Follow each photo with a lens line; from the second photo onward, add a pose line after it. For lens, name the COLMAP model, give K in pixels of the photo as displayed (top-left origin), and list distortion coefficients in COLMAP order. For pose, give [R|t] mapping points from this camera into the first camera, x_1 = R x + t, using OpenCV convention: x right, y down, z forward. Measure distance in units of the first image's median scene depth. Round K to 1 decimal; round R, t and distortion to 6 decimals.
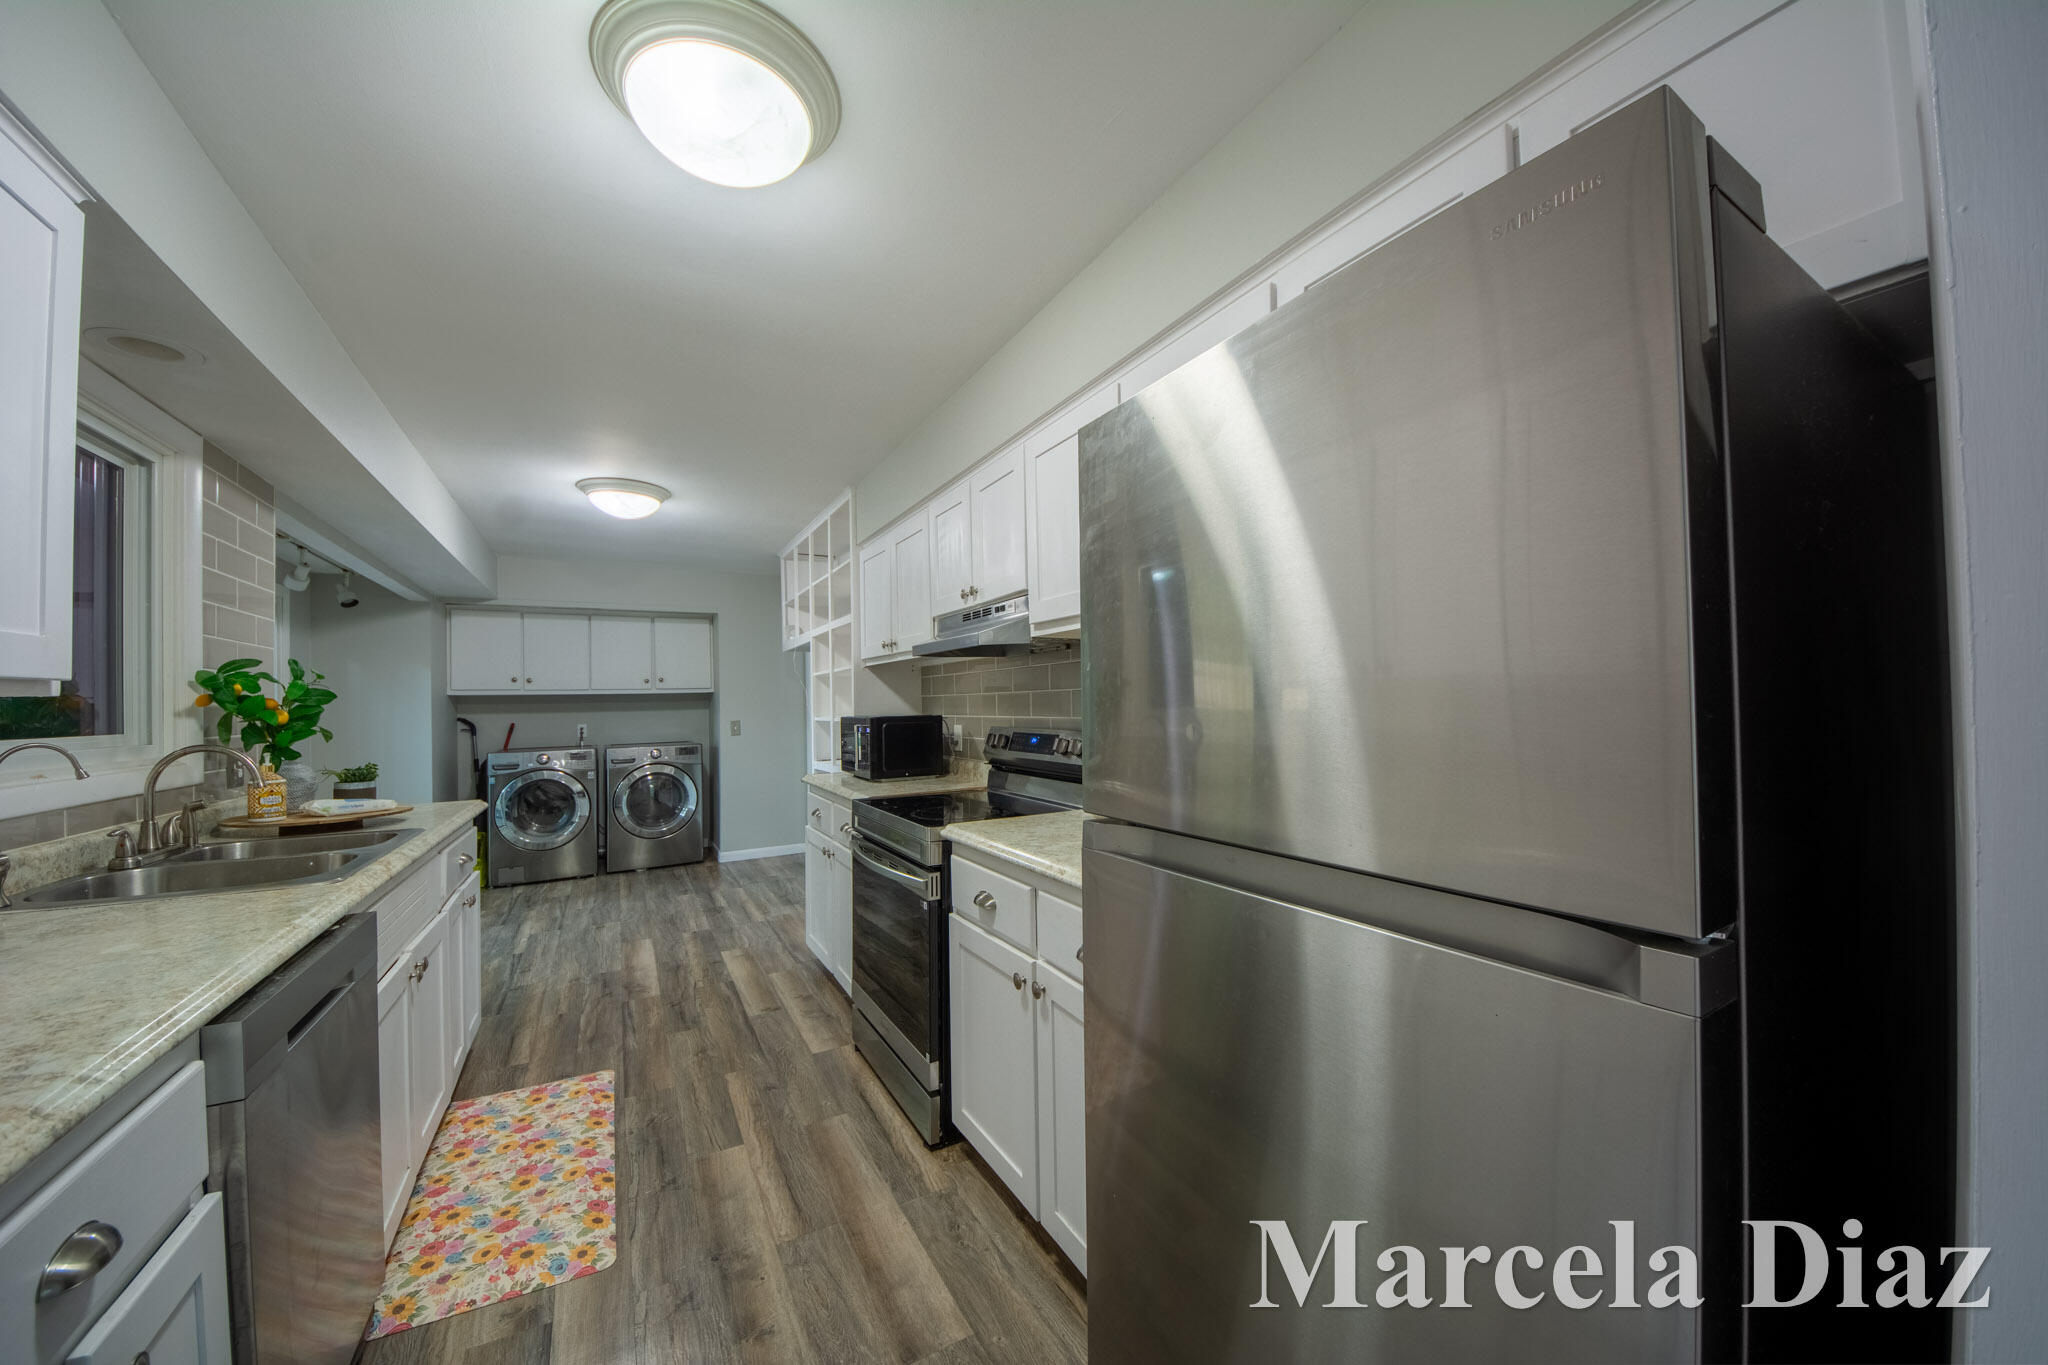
lens RADIAL K [[723.9, 0, 1036.9], [0, 723.9, 673.4], [0, 0, 1]] dist [-0.002889, -0.004558]
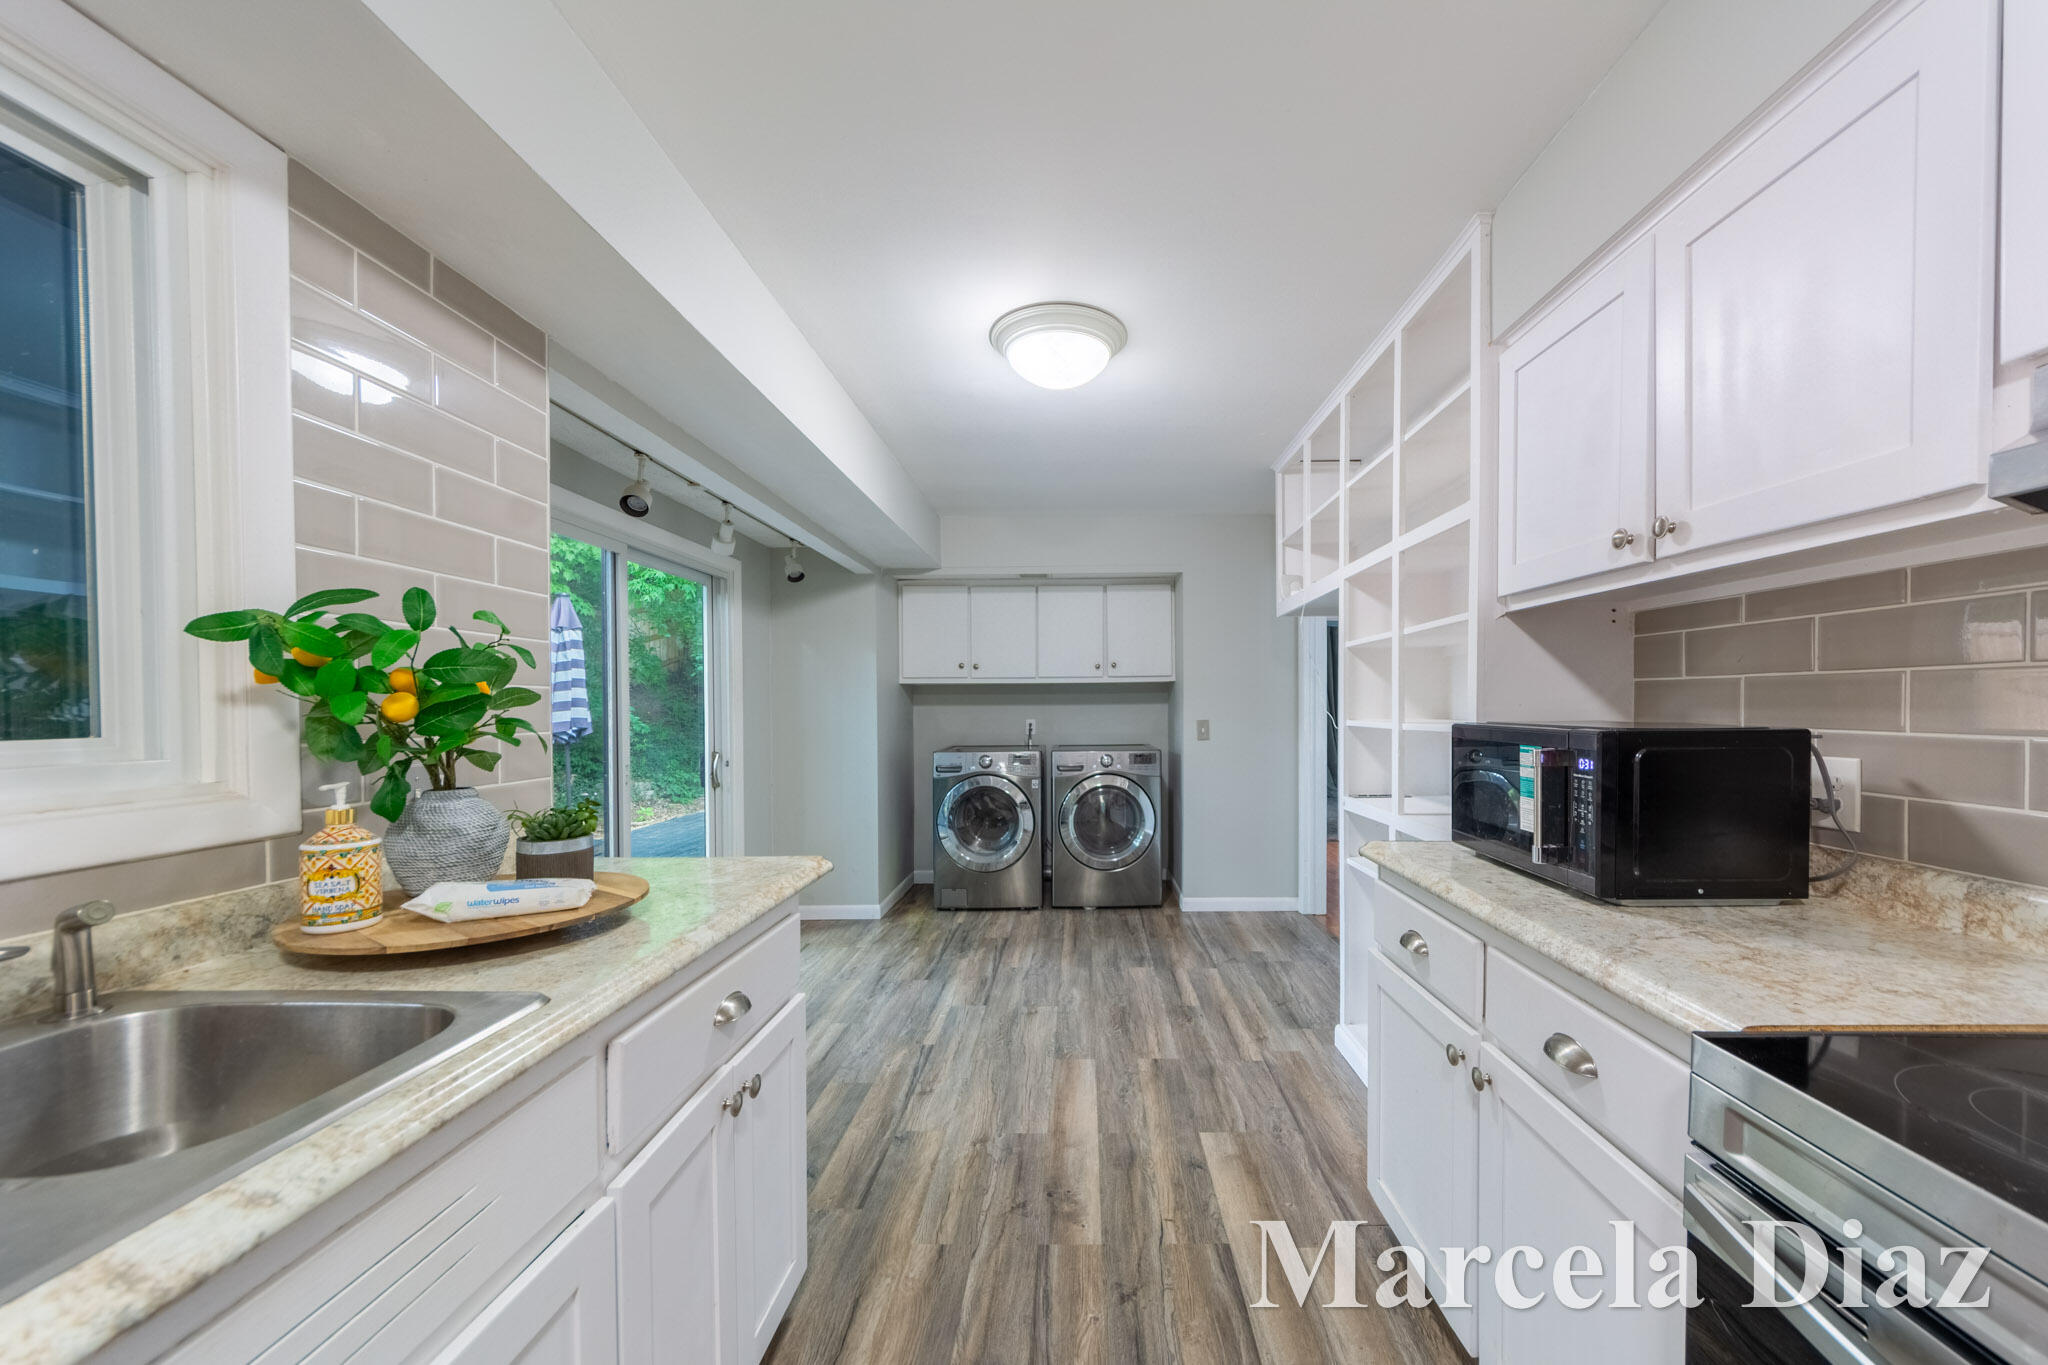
lens RADIAL K [[723.9, 0, 1059.6], [0, 723.9, 760.8], [0, 0, 1]] dist [-0.002889, -0.004558]
pose [[0.847077, 0.056446, -0.528464, -0.332855], [0.009524, 0.992572, 0.121285, 0.034764], [0.531384, -0.107771, 0.840248, 0.667619]]
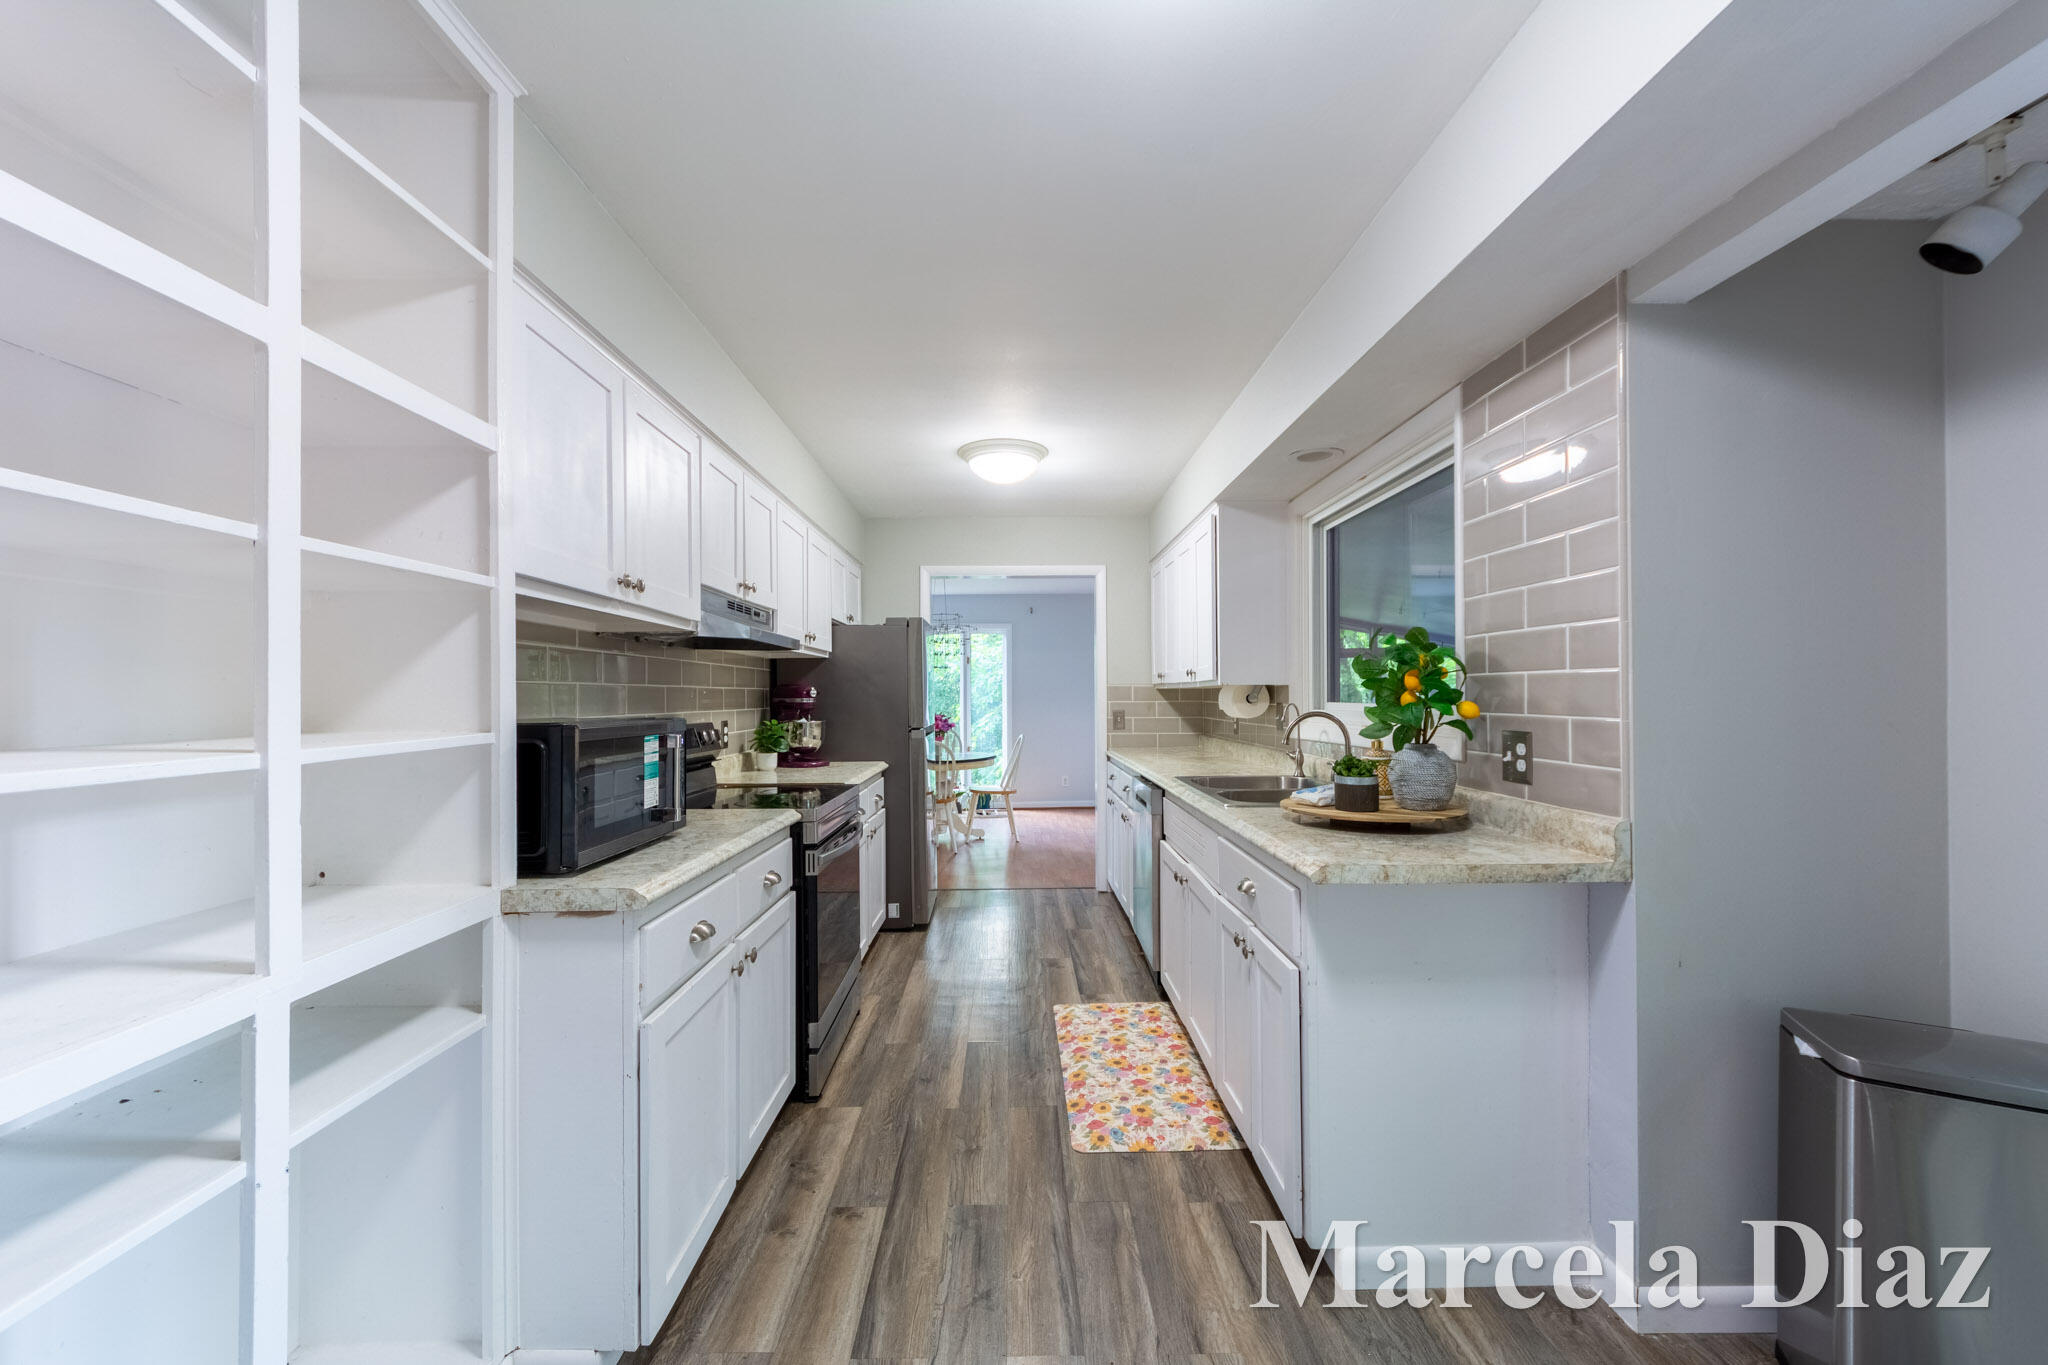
lens RADIAL K [[774.9, 0, 967.2], [0, 774.9, 681.7], [0, 0, 1]] dist [-0.000187, -0.000205]
pose [[-0.832631, 0.035201, 0.552708, -0.892854], [0.003266, 0.998273, -0.058659, 0.080461], [-0.553818, -0.047036, -0.831308, 1.639360]]
